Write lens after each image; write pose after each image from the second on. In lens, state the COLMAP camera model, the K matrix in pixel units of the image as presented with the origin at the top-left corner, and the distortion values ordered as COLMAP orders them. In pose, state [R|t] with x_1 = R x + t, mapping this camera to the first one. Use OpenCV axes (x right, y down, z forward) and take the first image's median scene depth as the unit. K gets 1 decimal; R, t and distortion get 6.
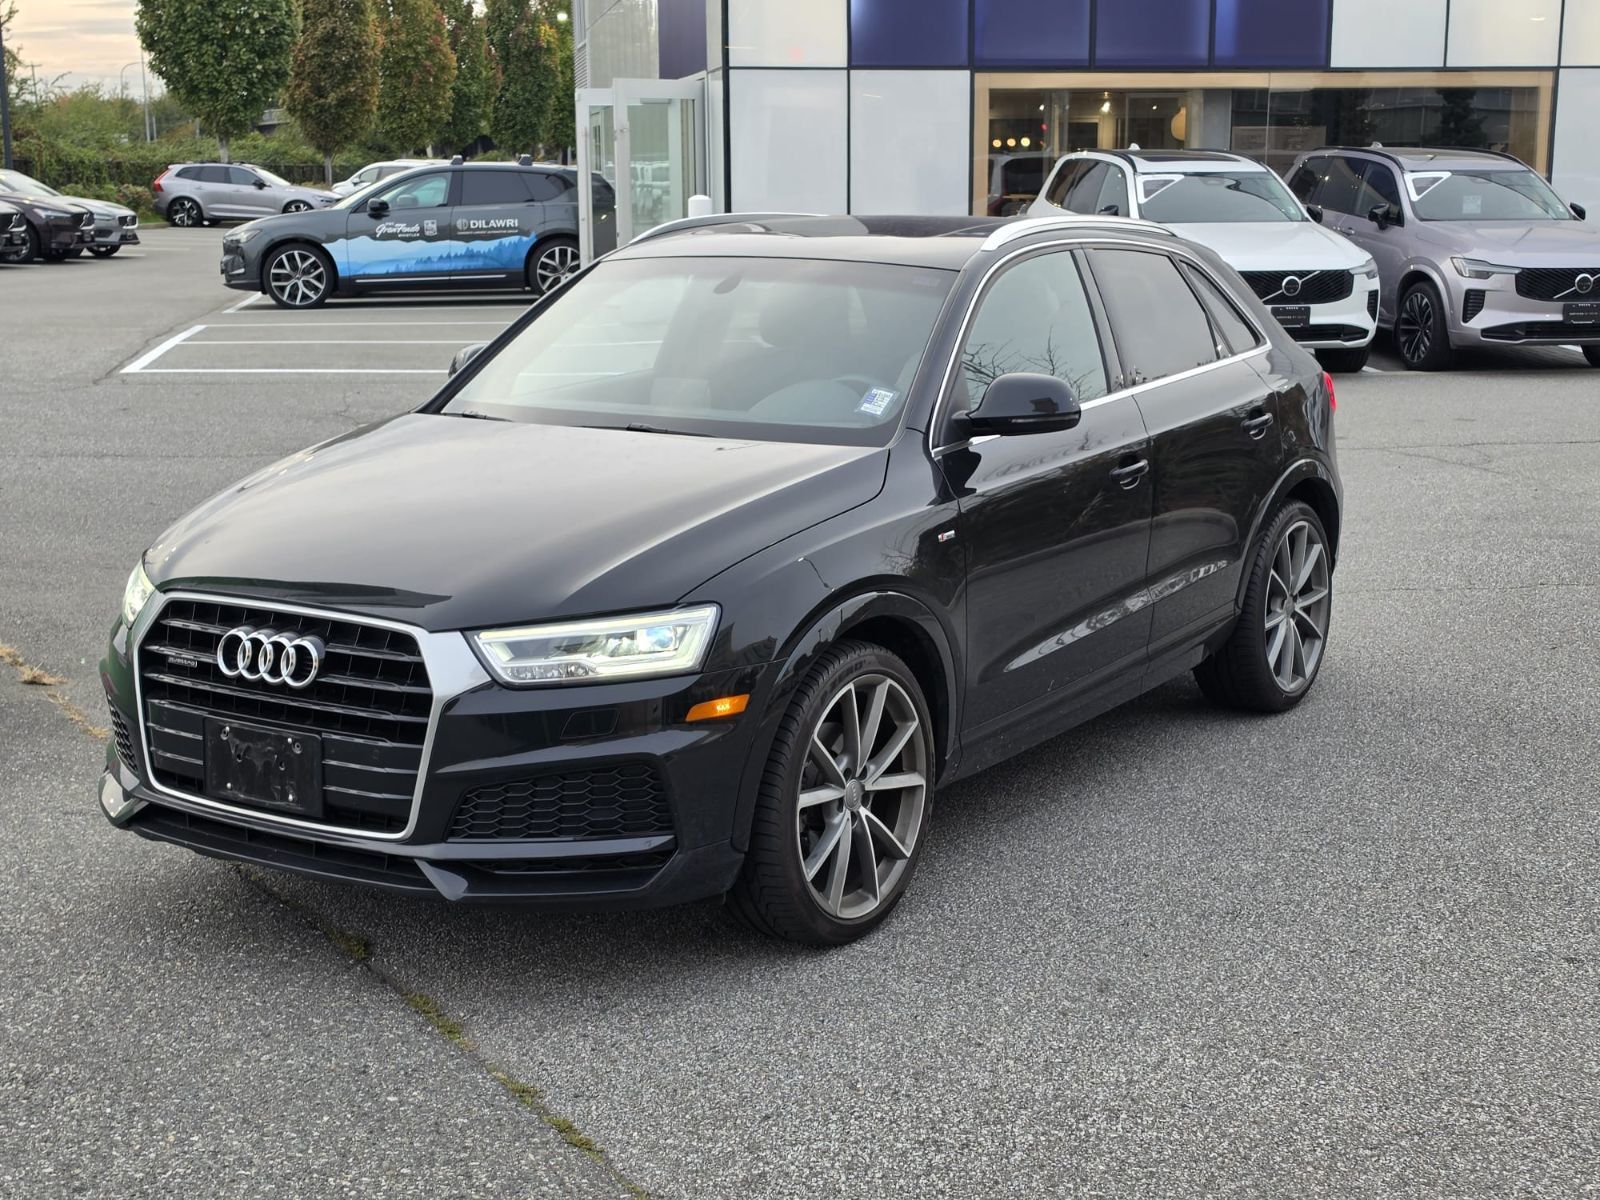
lens RADIAL K [[2178.3, 0, 832.4], [0, 2178.3, 575.1], [0, 0, 1]] dist [0.166199, -0.389671]
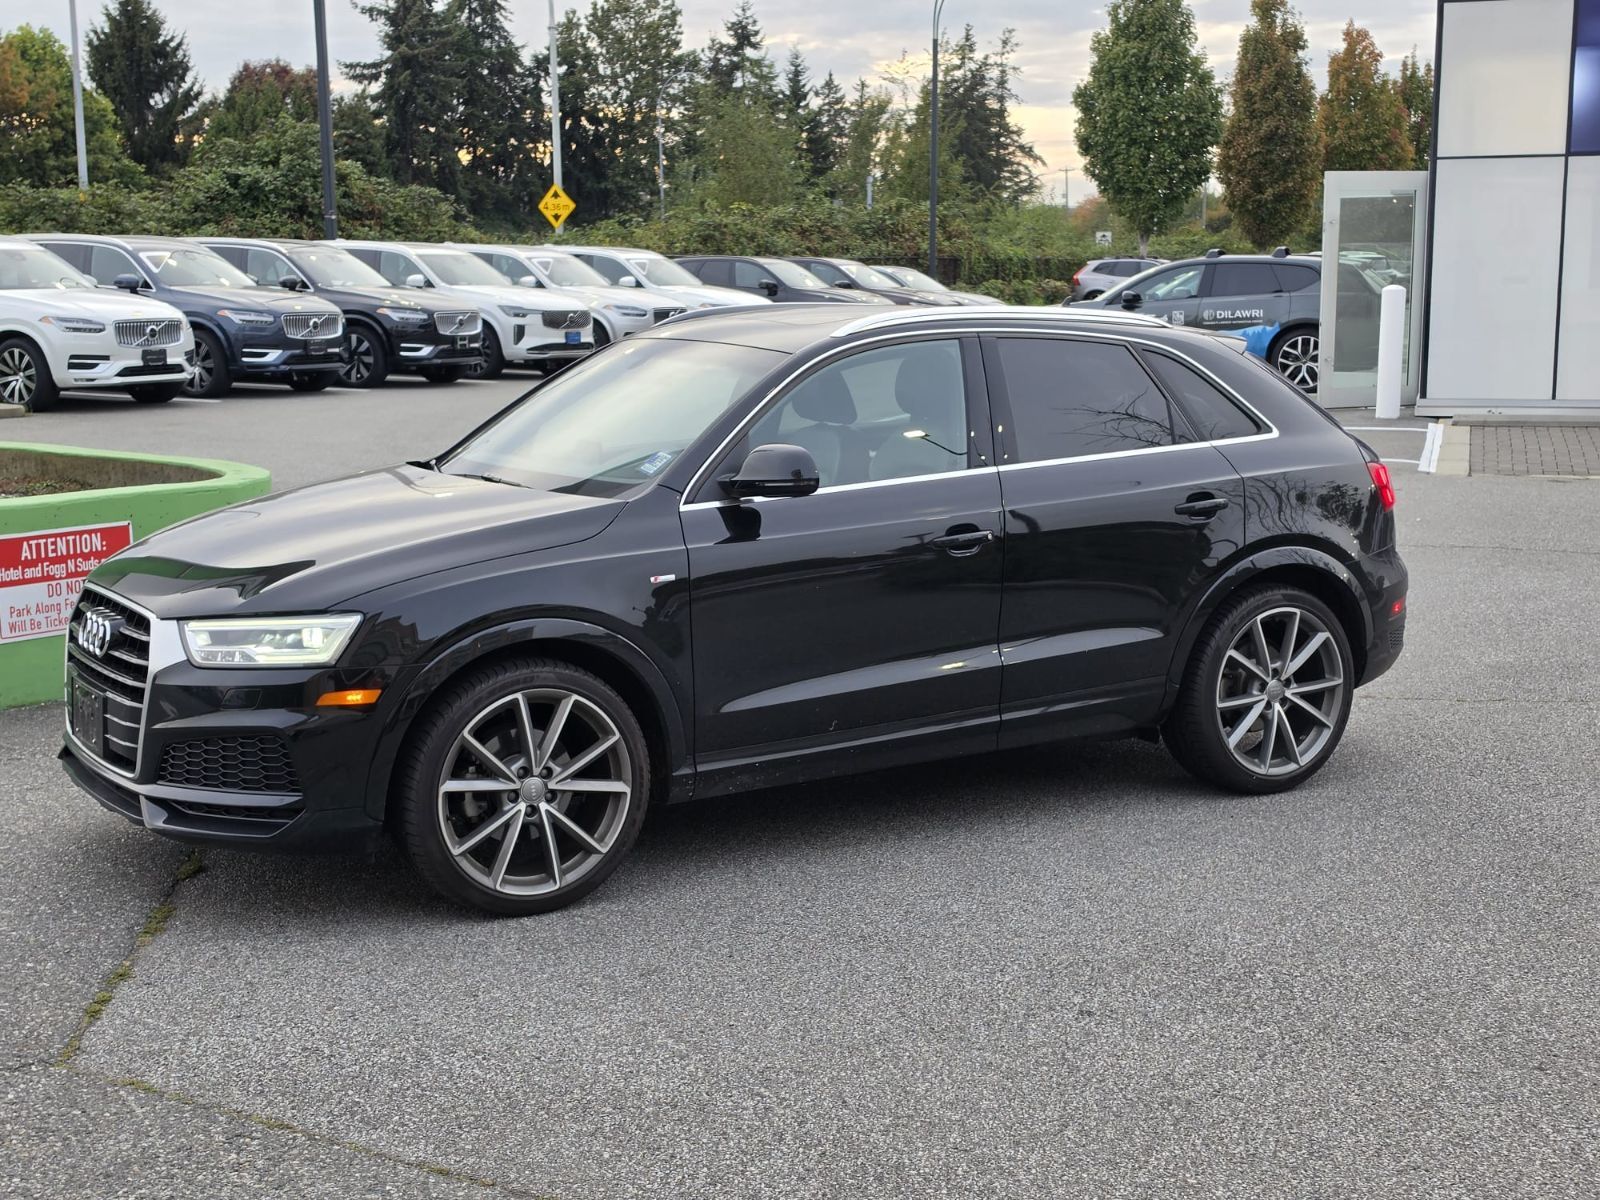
lens RADIAL K [[2178.3, 0, 832.4], [0, 2178.3, 575.1], [0, 0, 1]] dist [0.166199, -0.389671]
pose [[0.900745, 0.059351, -0.430274, 0.122840], [-0.076851, 0.996768, -0.023389, 0.000058], [0.427495, 0.054134, 0.902395, 0.000079]]
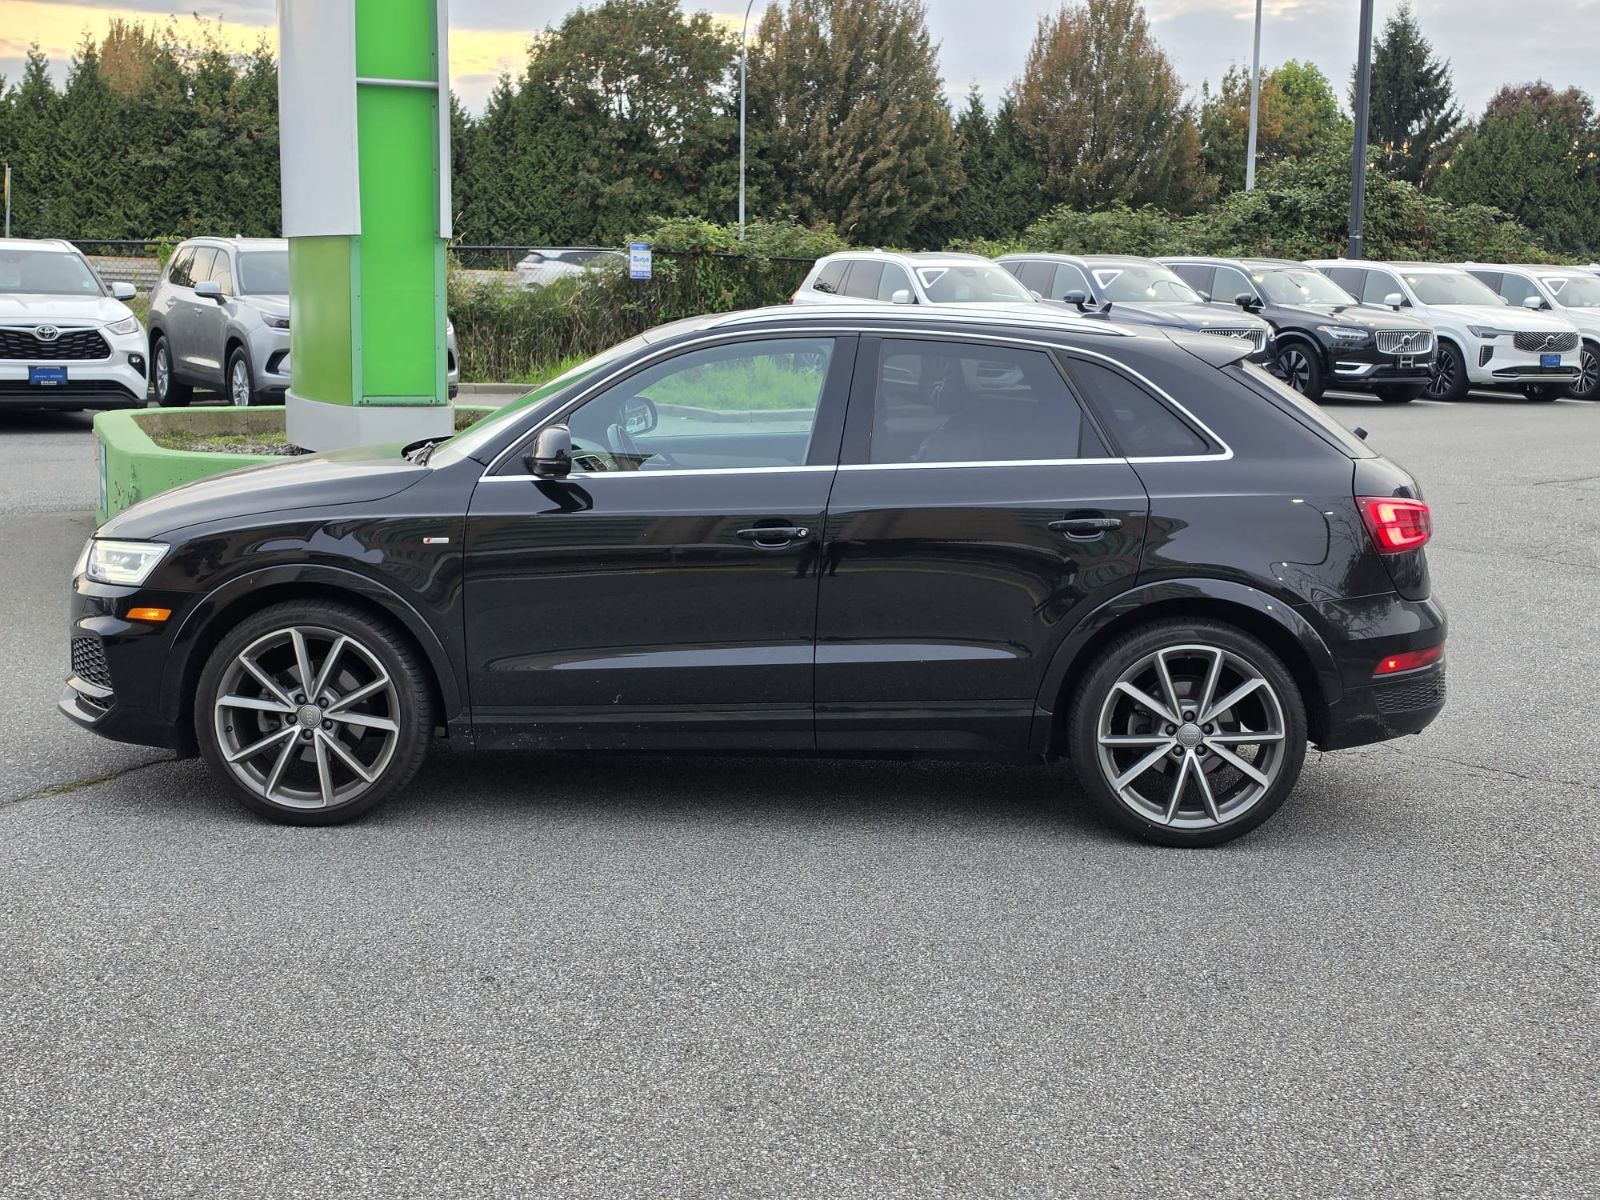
lens RADIAL K [[2153.0, 0, 796.7], [0, 2153.0, 556.9], [0, 0, 1]] dist [0.150312, -0.269385]
pose [[0.521158, 0.117085, -0.845390, 0.238038], [-0.170333, 0.984886, 0.031399, -0.016292], [0.836290, 0.127634, 0.533225, 0.099870]]
